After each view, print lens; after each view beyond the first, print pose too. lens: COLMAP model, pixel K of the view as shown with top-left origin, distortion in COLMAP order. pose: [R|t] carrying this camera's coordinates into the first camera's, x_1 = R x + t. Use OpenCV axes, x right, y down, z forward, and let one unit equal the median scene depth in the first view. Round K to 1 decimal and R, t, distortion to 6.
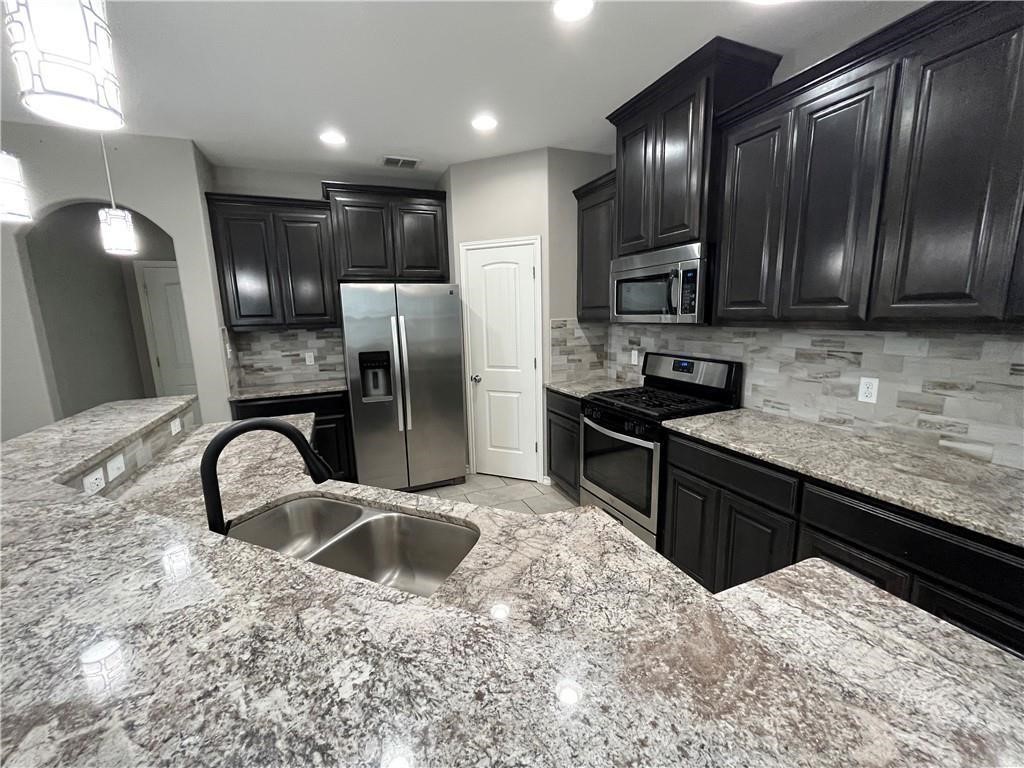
lens RADIAL K [[412.1, 0, 507.4], [0, 412.1, 385.7], [0, 0, 1]] dist [-0.004535, 0.000879]
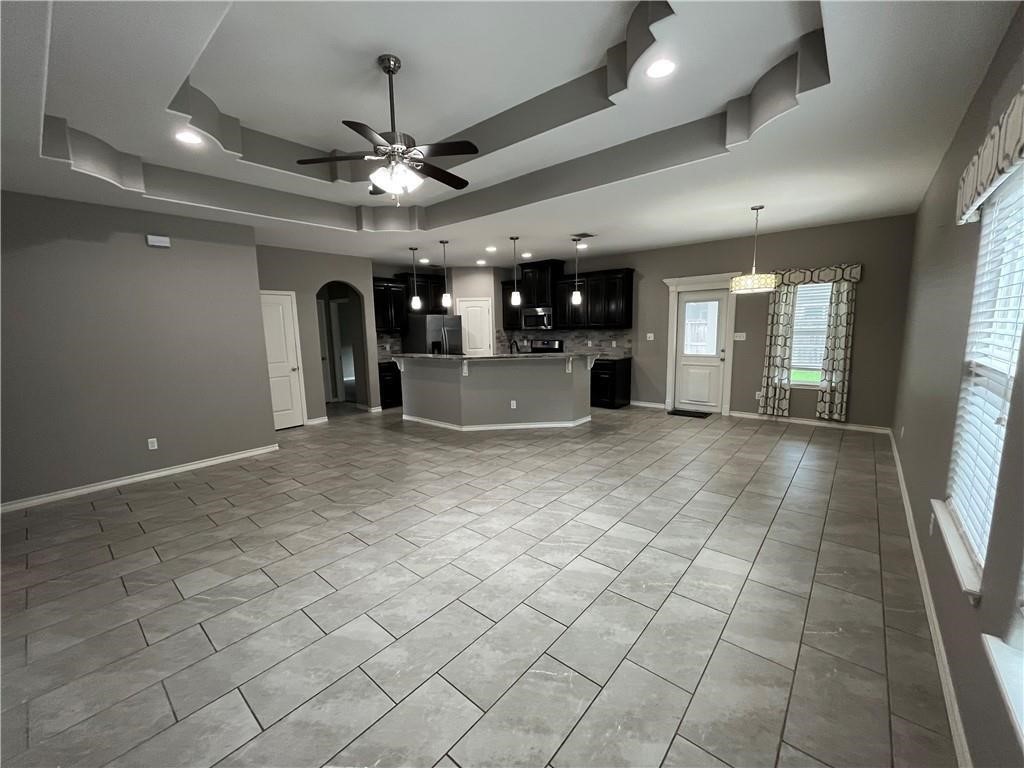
lens RADIAL K [[412.1, 0, 508.6], [0, 412.1, 383.4], [0, 0, 1]] dist [-0.004535, 0.000879]
pose [[0.891867, -0.059508, 0.448366, -1.035924], [0.081045, 0.996289, -0.028982, 0.270950], [-0.444978, 0.062186, 0.893380, -1.381267]]
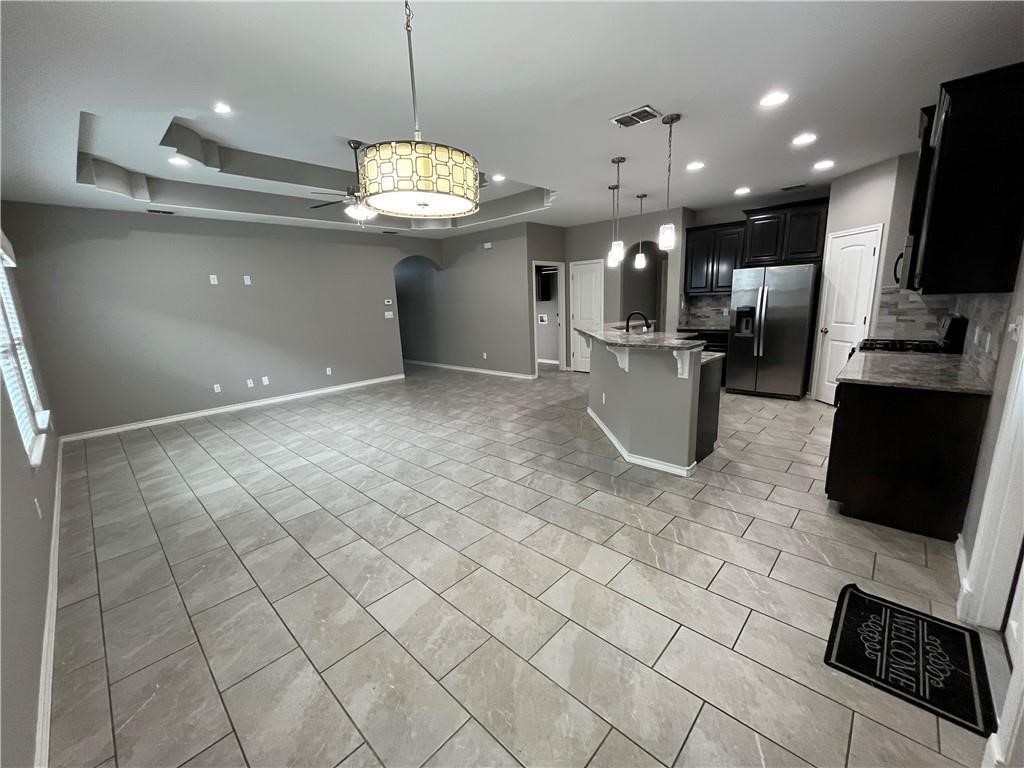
lens RADIAL K [[412.1, 0, 509.5], [0, 412.1, 384.0], [0, 0, 1]] dist [-0.004535, 0.000879]
pose [[0.408878, 0.192987, -0.891950, 0.864444], [-0.131538, 0.979641, 0.151662, 0.101084], [0.903060, 0.055314, 0.425939, -0.623082]]
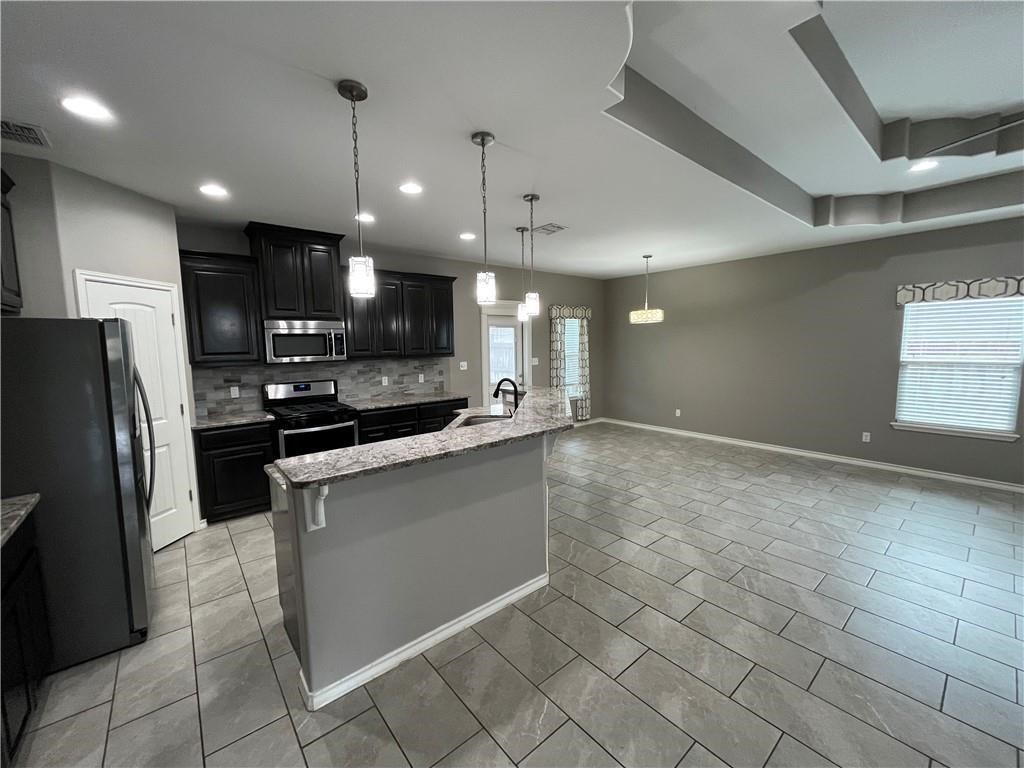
lens RADIAL K [[412.1, 0, 509.7], [0, 412.1, 385.7], [0, 0, 1]] dist [-0.004535, 0.000879]
pose [[-0.293531, -0.071935, 0.953239, -1.151945], [0.191008, 0.972643, 0.132217, -0.093980], [-0.936673, 0.220886, -0.271760, 0.547440]]
